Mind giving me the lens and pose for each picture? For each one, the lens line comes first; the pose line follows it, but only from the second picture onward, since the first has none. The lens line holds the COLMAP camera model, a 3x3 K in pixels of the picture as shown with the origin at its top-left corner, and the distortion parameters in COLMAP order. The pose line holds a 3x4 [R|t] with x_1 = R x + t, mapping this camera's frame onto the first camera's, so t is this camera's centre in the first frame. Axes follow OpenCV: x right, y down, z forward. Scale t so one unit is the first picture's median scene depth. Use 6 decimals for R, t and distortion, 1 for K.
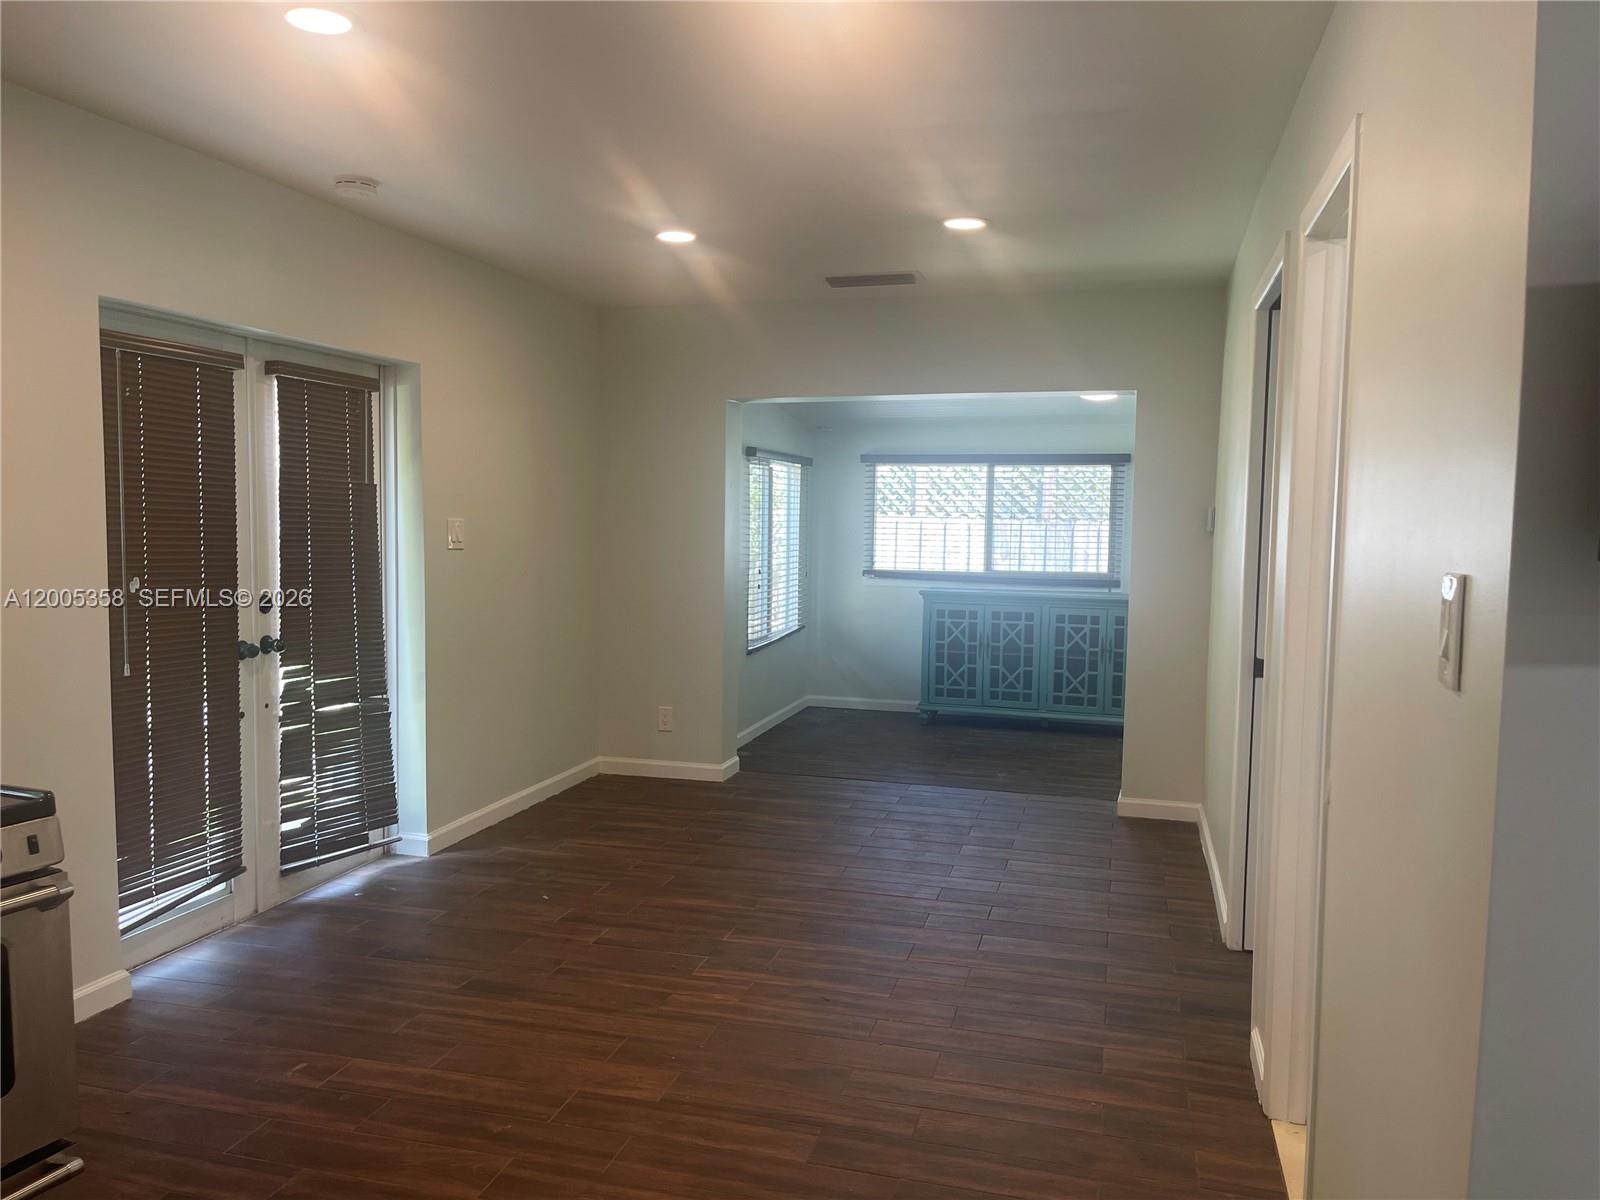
lens RADIAL K [[1210.0, 0, 793.6], [0, 1210.0, 602.5], [0, 0, 1]] dist [0.073088, -0.100074]
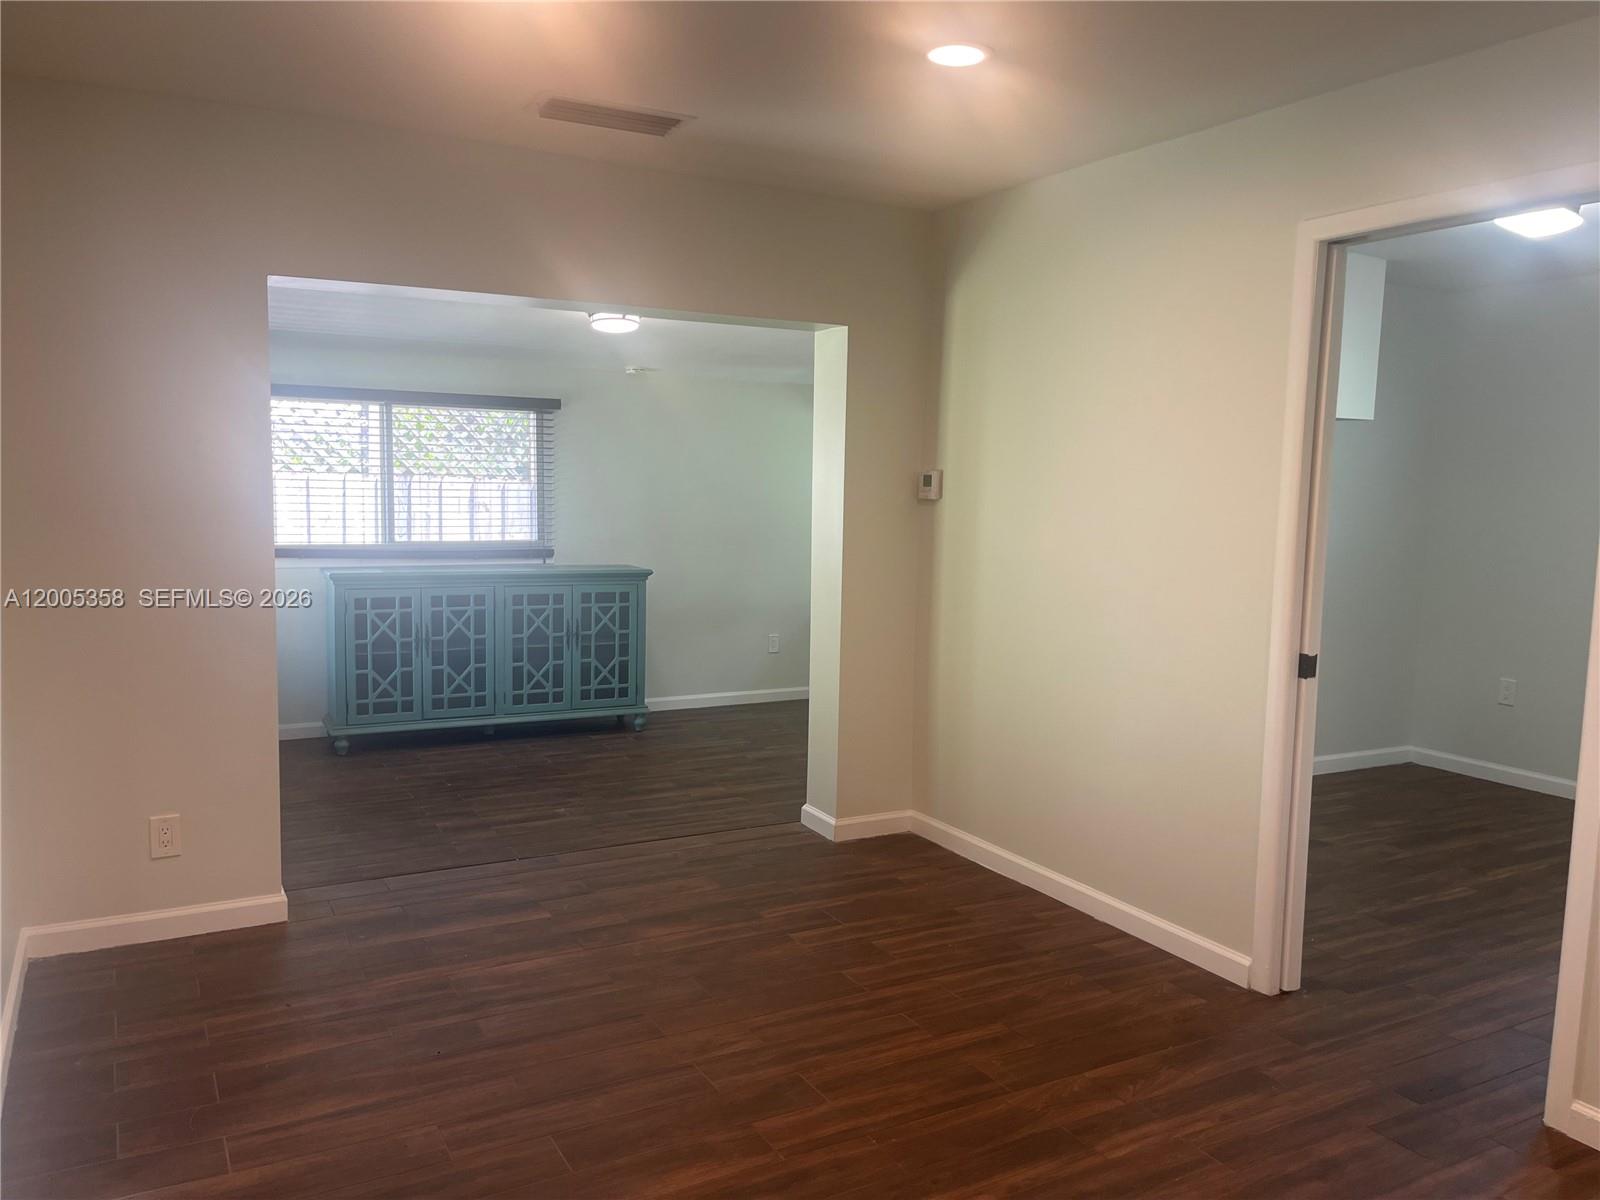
lens RADIAL K [[1210.0, 0, 802.2], [0, 1210.0, 601.9], [0, 0, 1]] dist [0.073088, -0.100074]
pose [[0.714604, -0.070174, 0.696000, -0.341018], [0.040766, 0.997442, 0.058711, -0.041040], [-0.698340, -0.013582, 0.715637, 0.463528]]
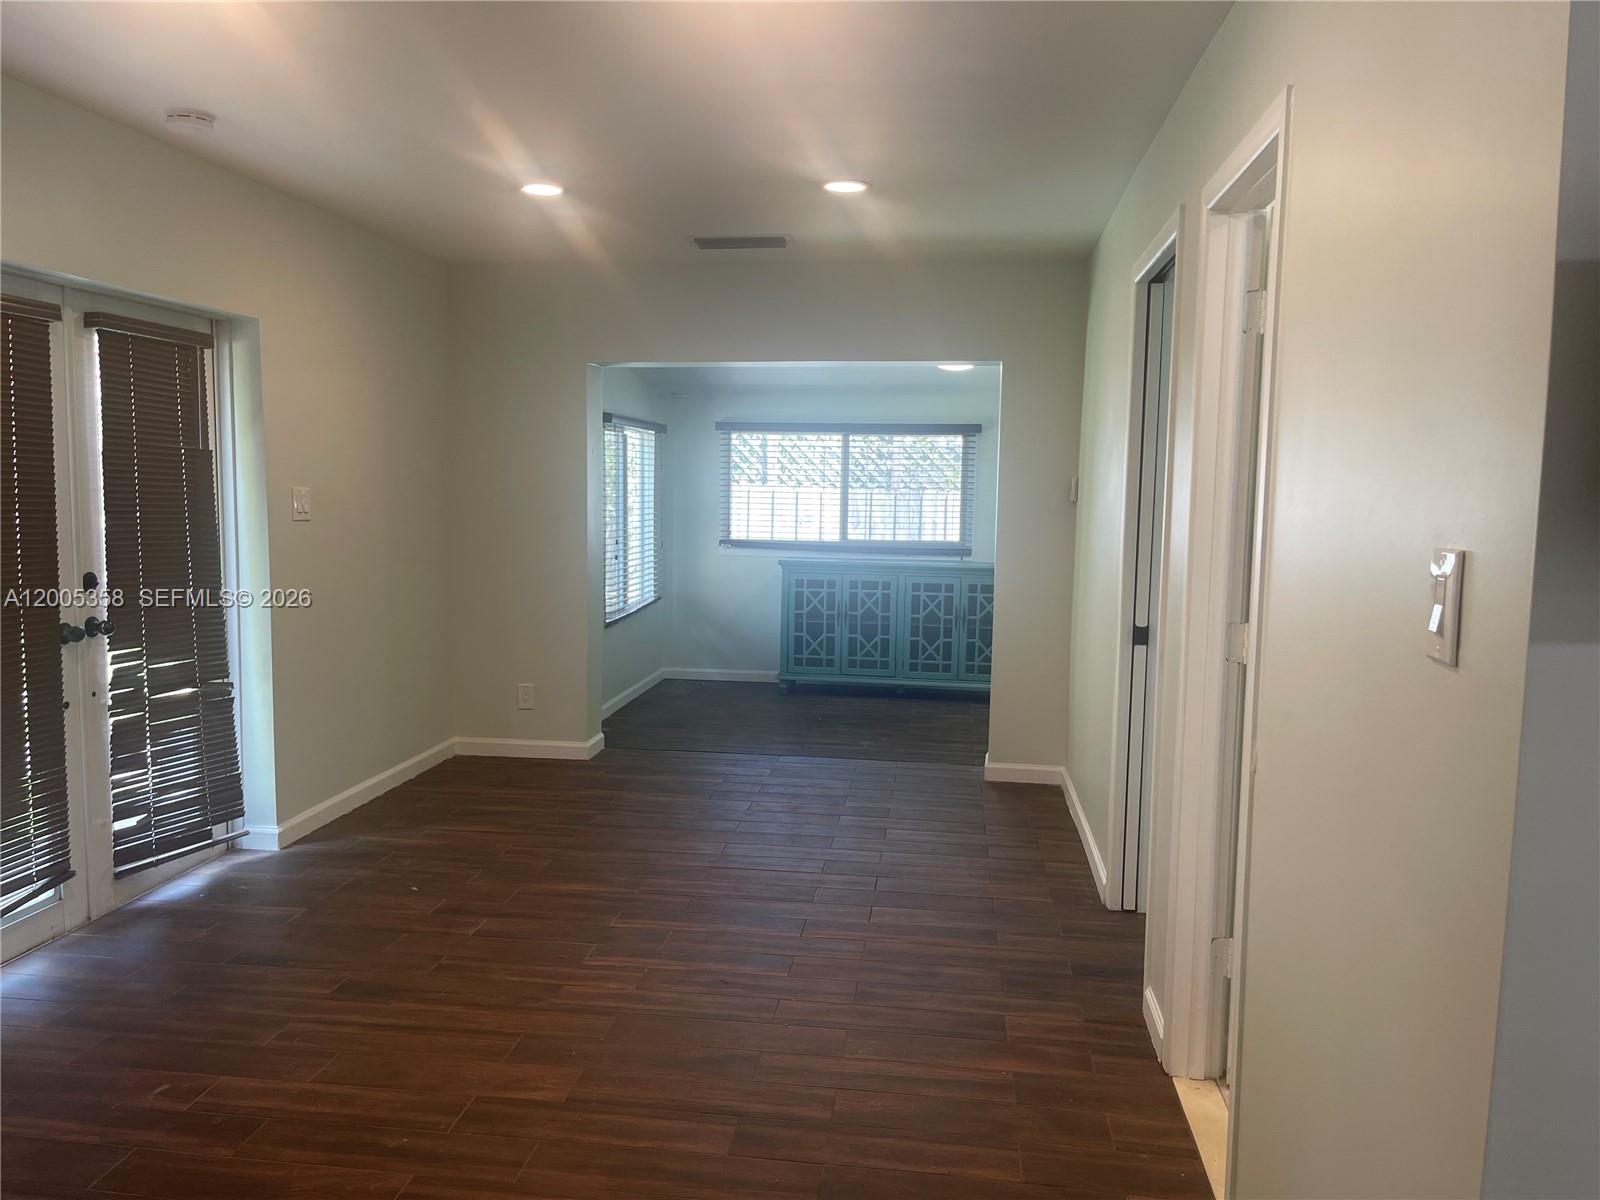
lens RADIAL K [[1210.0, 0, 795.8], [0, 1210.0, 603.0], [0, 0, 1]] dist [0.073088, -0.100074]
pose [[0.990305, -0.012182, 0.138374, -0.032225], [0.008475, 0.999590, 0.027347, -0.002913], [-0.138651, -0.025909, 0.990002, 0.021642]]
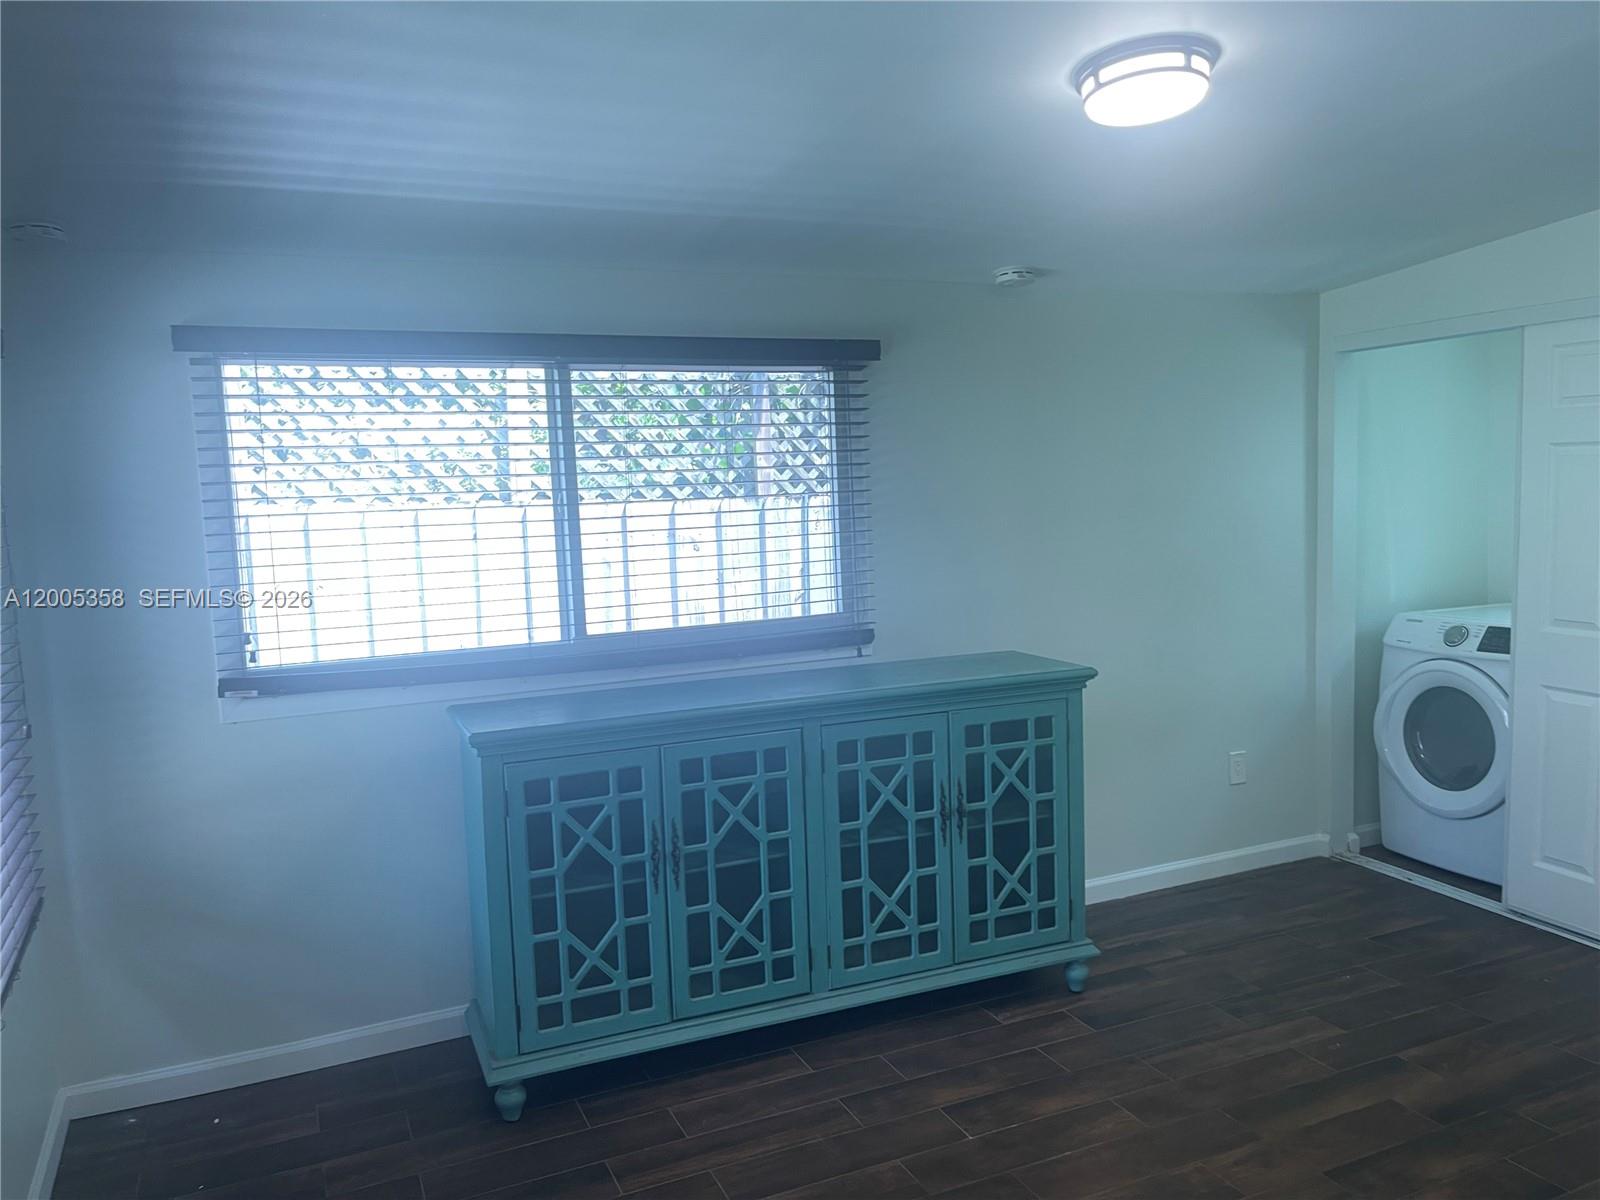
lens RADIAL K [[1210.0, 0, 809.2], [0, 1210.0, 614.2], [0, 0, 1]] dist [0.073088, -0.100074]
pose [[0.765066, -0.111712, 0.634188, -0.051206], [0.091759, 0.993700, 0.064344, -0.092061], [-0.637381, 0.008965, 0.770497, 1.148652]]
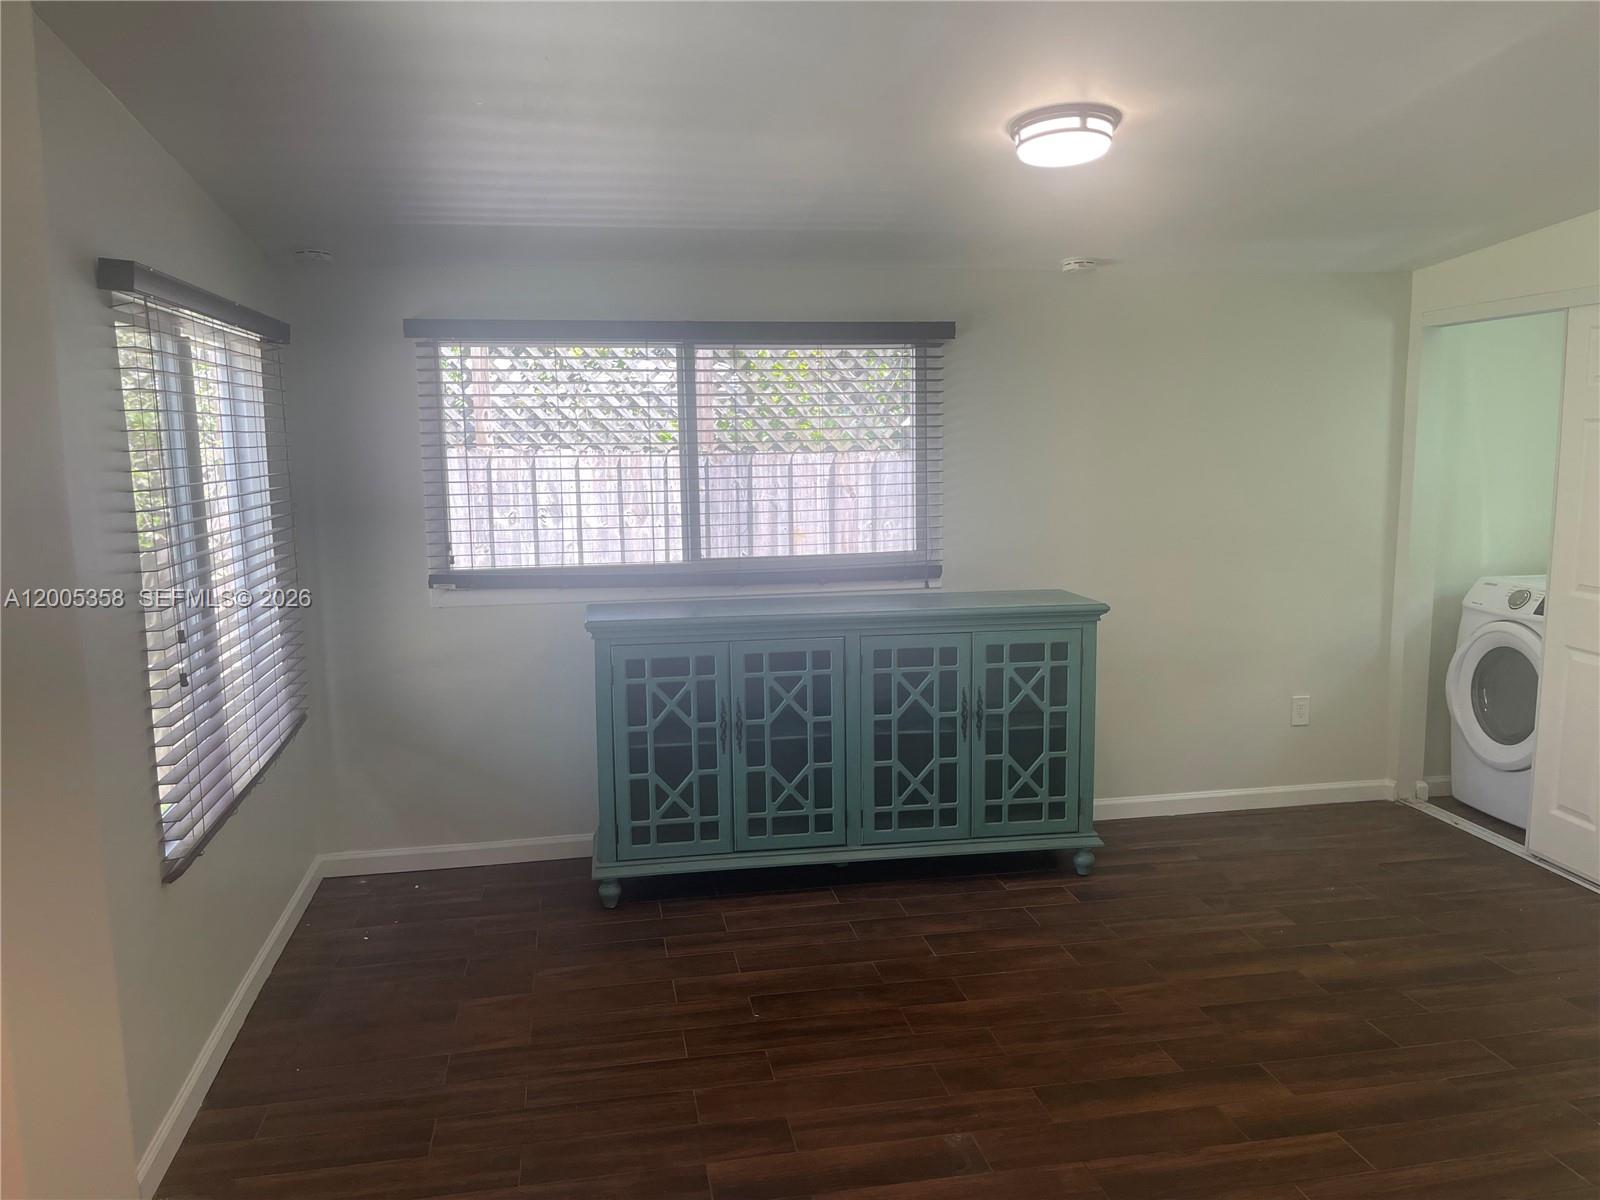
lens RADIAL K [[1210.0, 0, 805.6], [0, 1210.0, 611.5], [0, 0, 1]] dist [0.073088, -0.100074]
pose [[0.895619, -0.089772, 0.435669, -0.030449], [0.058910, 0.994734, 0.083866, -0.078023], [-0.440903, -0.049446, 0.896192, 0.937770]]
